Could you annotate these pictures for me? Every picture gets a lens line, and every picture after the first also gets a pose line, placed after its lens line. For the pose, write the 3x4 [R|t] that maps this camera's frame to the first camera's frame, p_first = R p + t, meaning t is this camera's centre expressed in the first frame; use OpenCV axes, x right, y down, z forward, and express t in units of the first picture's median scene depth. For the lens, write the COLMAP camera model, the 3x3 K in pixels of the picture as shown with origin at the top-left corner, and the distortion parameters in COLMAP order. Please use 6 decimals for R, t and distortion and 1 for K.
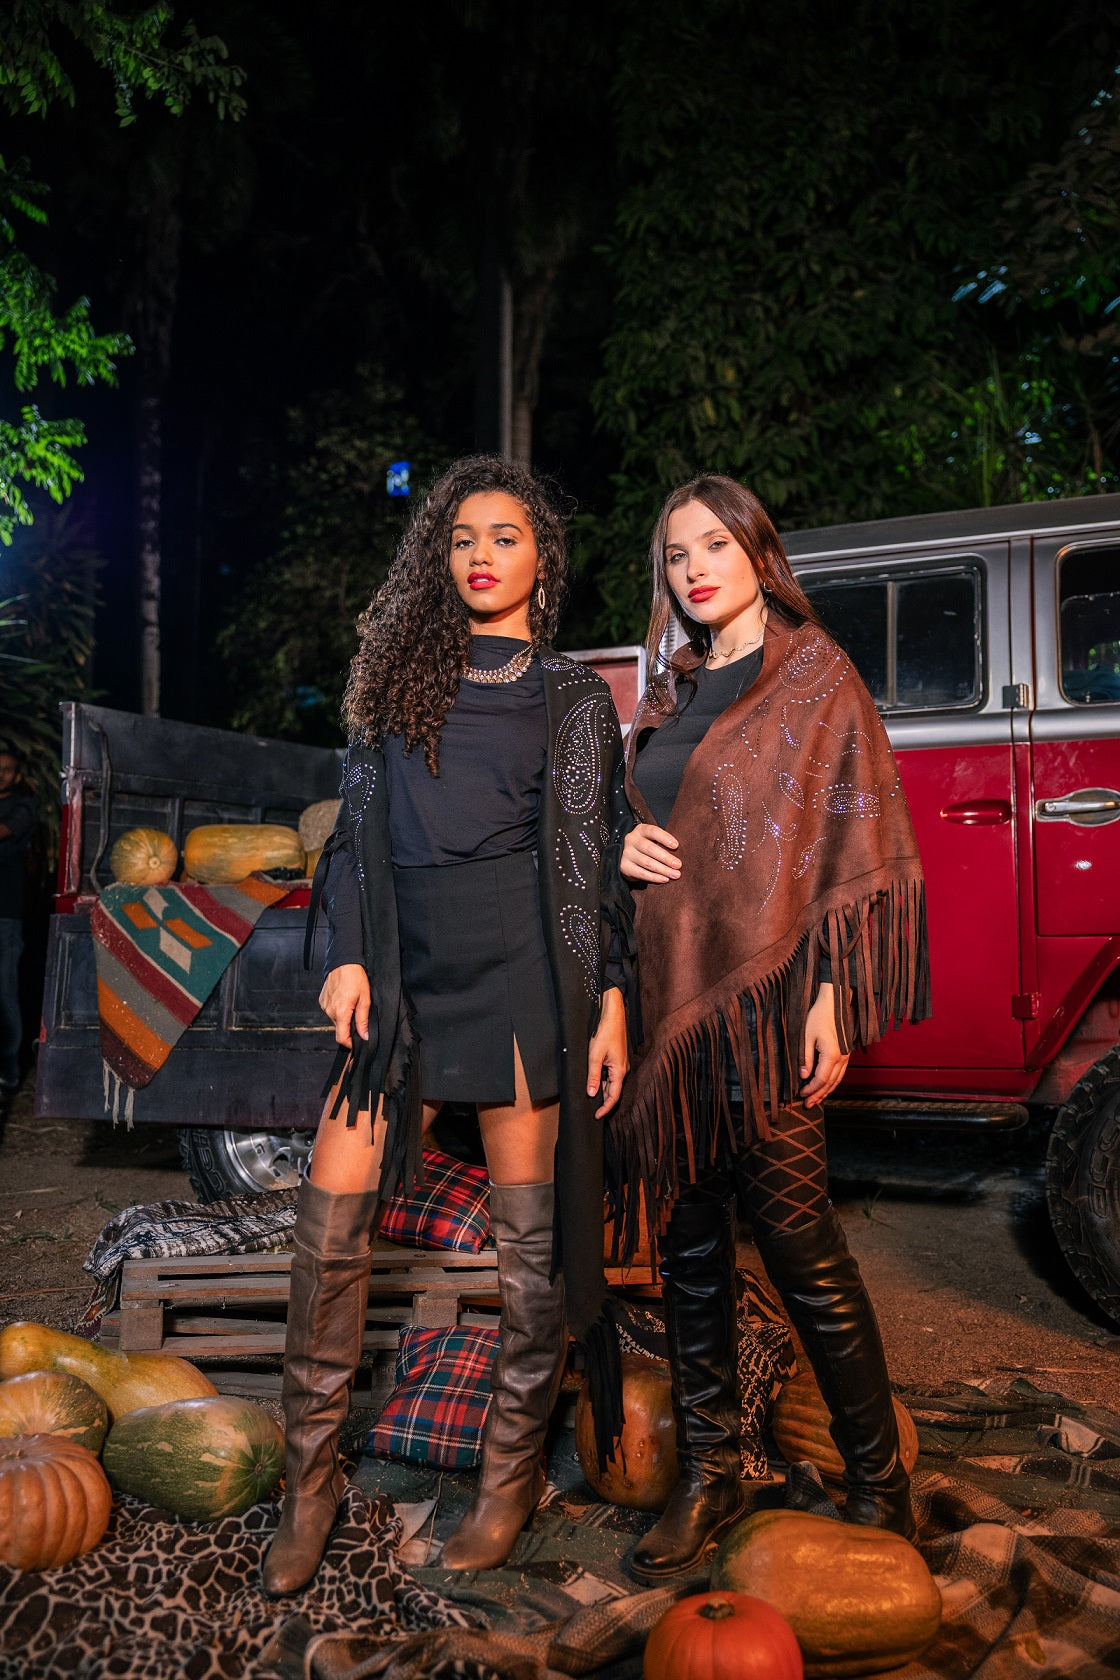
lens RADIAL K [[1514.0, 0, 555.1], [0, 1514.0, 849.6], [0, 0, 1]] dist [-0.011162, -0.007769]
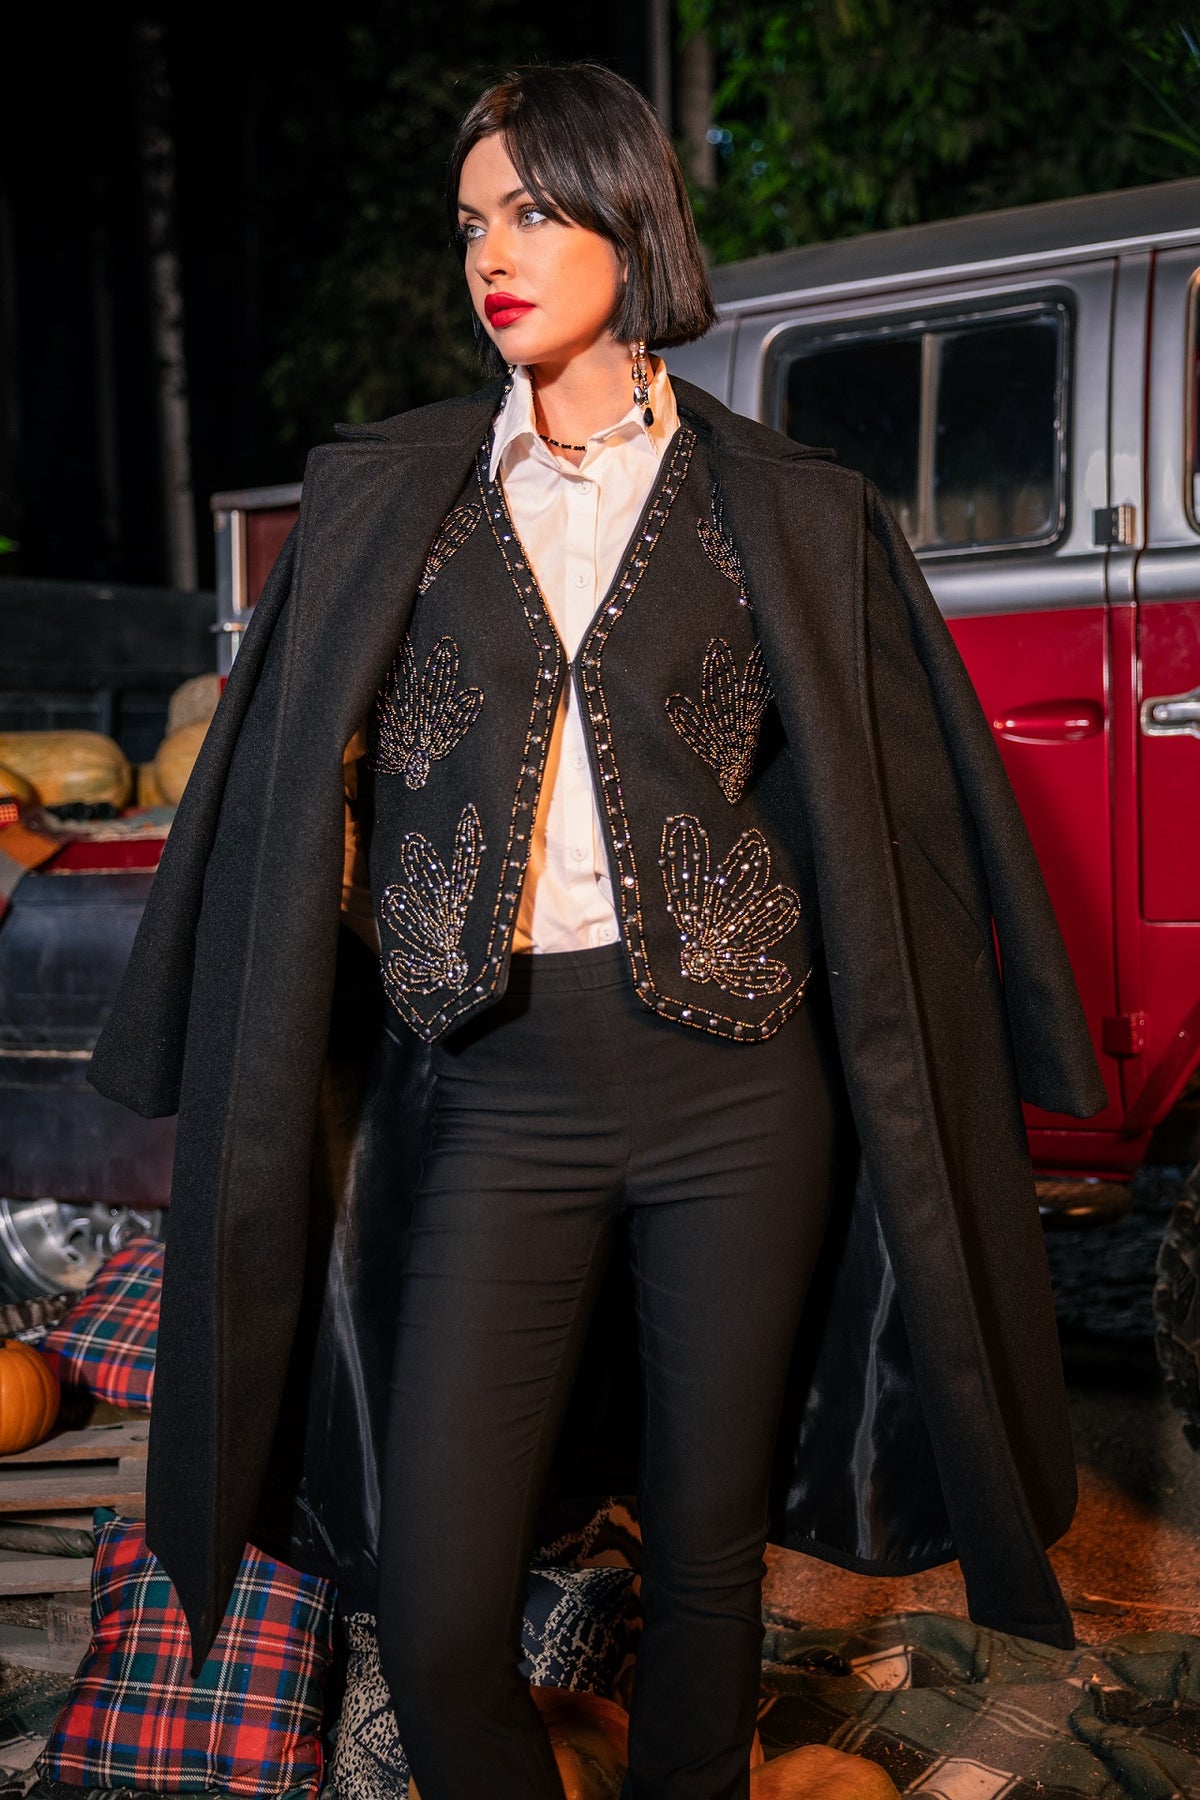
lens RADIAL K [[2143.1, 0, 598.7], [0, 2143.1, 913.8], [0, 0, 1]] dist [-0.000947, 0.000000]
pose [[0.992824, -0.017077, -0.118358, 0.168097], [0.031385, 0.992266, 0.120098, -0.047827], [0.115392, -0.122951, 0.985681, 0.097228]]
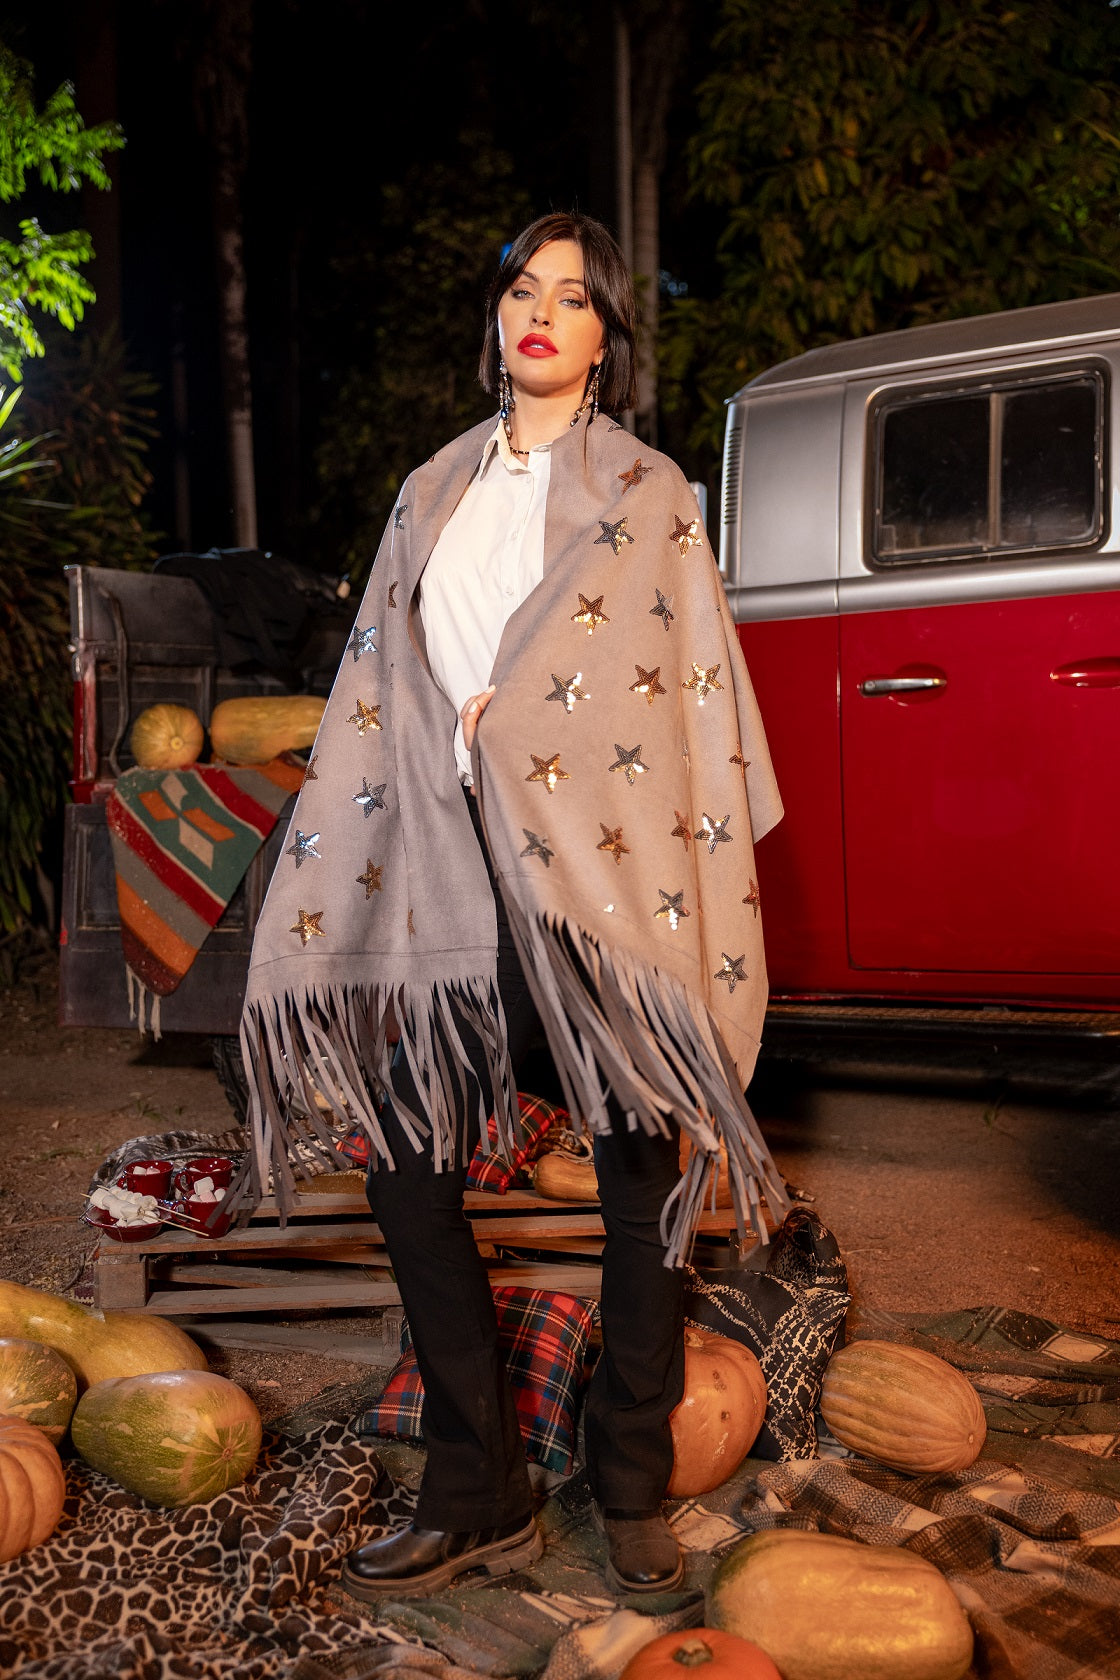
lens RADIAL K [[1648.5, 0, 557.7], [0, 1648.5, 856.2], [0, 0, 1]] dist [-0.008213, 0.000000]
pose [[0.994894, -0.018663, -0.099184, 0.060881], [0.029641, 0.993446, 0.110392, -0.028064], [0.096474, -0.112768, 0.988927, 0.048844]]
